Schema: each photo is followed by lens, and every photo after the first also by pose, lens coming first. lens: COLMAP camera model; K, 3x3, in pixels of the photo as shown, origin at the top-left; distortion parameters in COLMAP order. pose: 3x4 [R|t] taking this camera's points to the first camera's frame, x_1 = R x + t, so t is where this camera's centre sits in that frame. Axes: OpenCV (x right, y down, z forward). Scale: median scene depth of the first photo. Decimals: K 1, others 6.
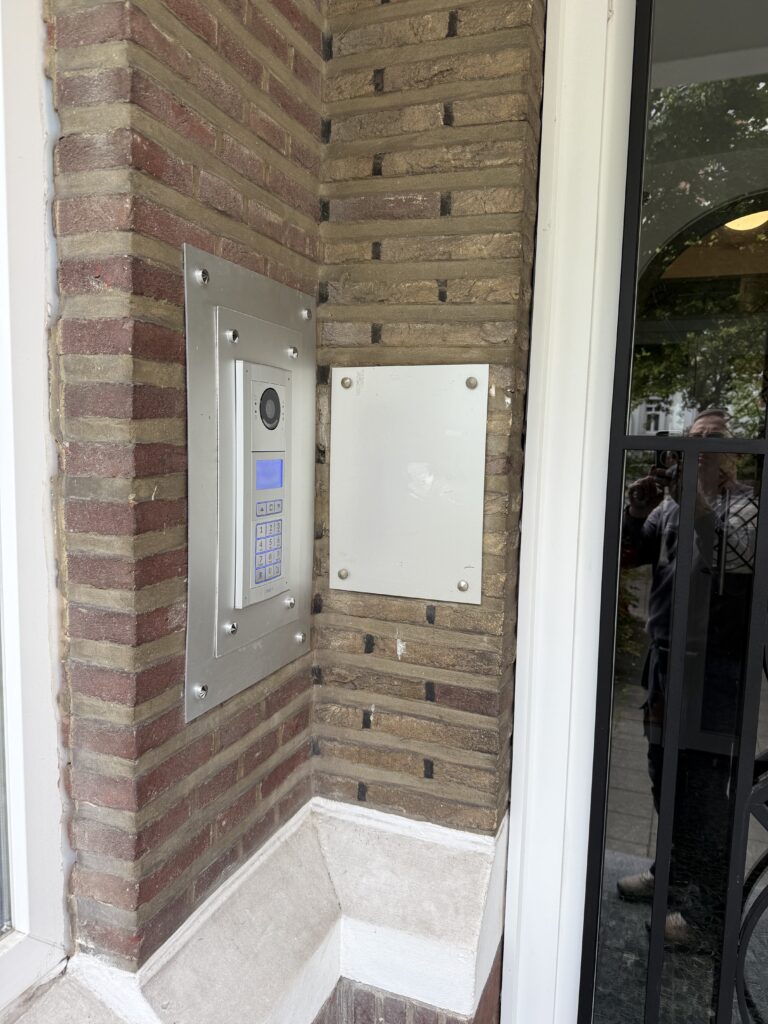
lens RADIAL K [[723.5, 0, 384.0], [0, 723.5, 512.0], [0, 0, 1]] dist [0.085097, -0.000822]
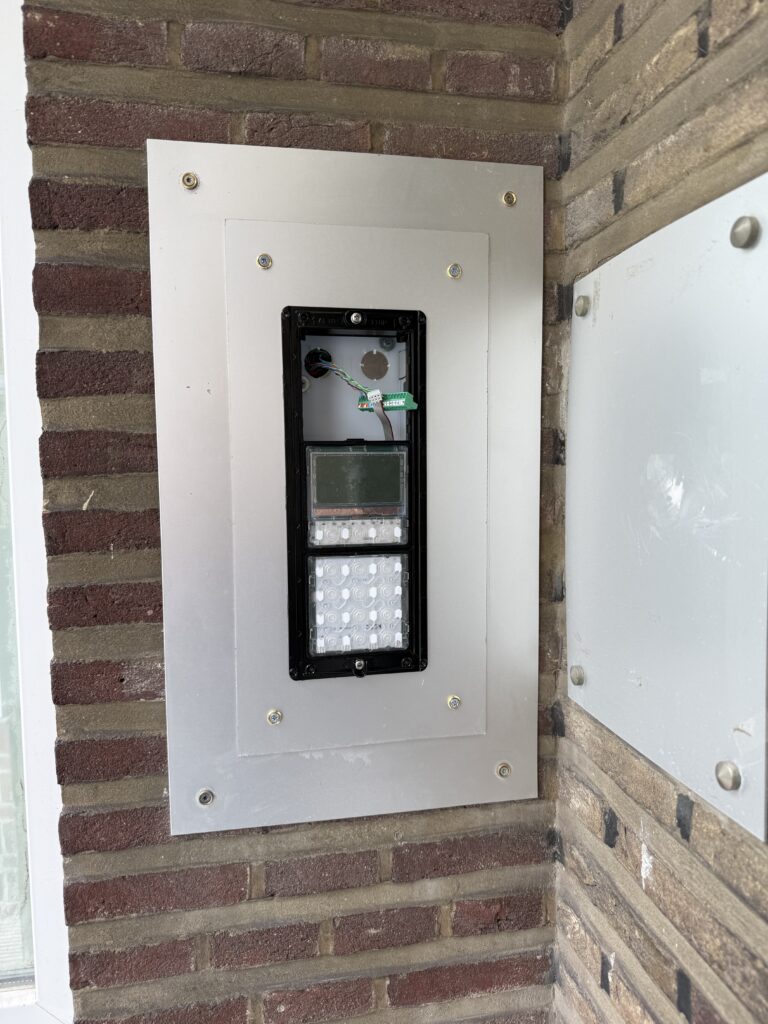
lens RADIAL K [[734.2, 0, 387.5], [0, 734.2, 517.0], [0, 0, 1]] dist [-0.006010, -0.007298]
pose [[0.530881, 0.039140, -0.846542, 0.345550], [-0.064638, 0.997893, 0.005602, -0.024611], [0.844977, 0.051745, 0.532293, 0.659686]]
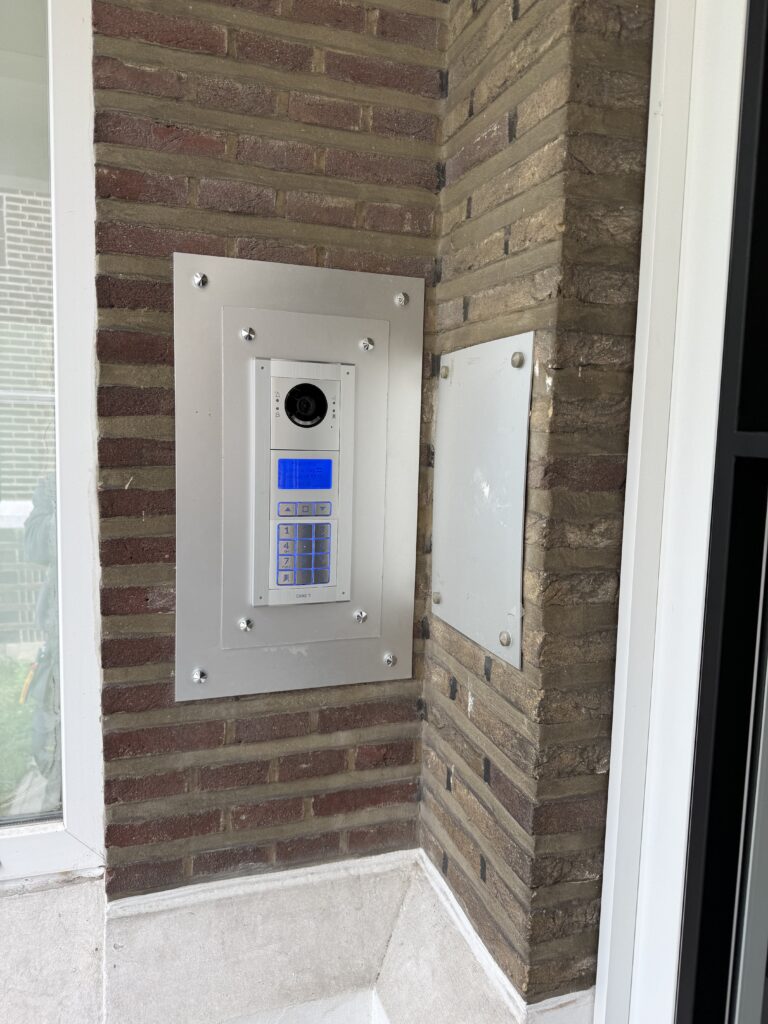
lens RADIAL K [[719.8, 0, 387.9], [0, 719.8, 504.3], [0, 0, 1]] dist [0.069780, -0.001167]
pose [[0.642090, 0.069944, -0.763432, 0.598881], [-0.089017, 0.995896, 0.016373, -0.035315], [0.761444, 0.057445, 0.645681, 0.447858]]
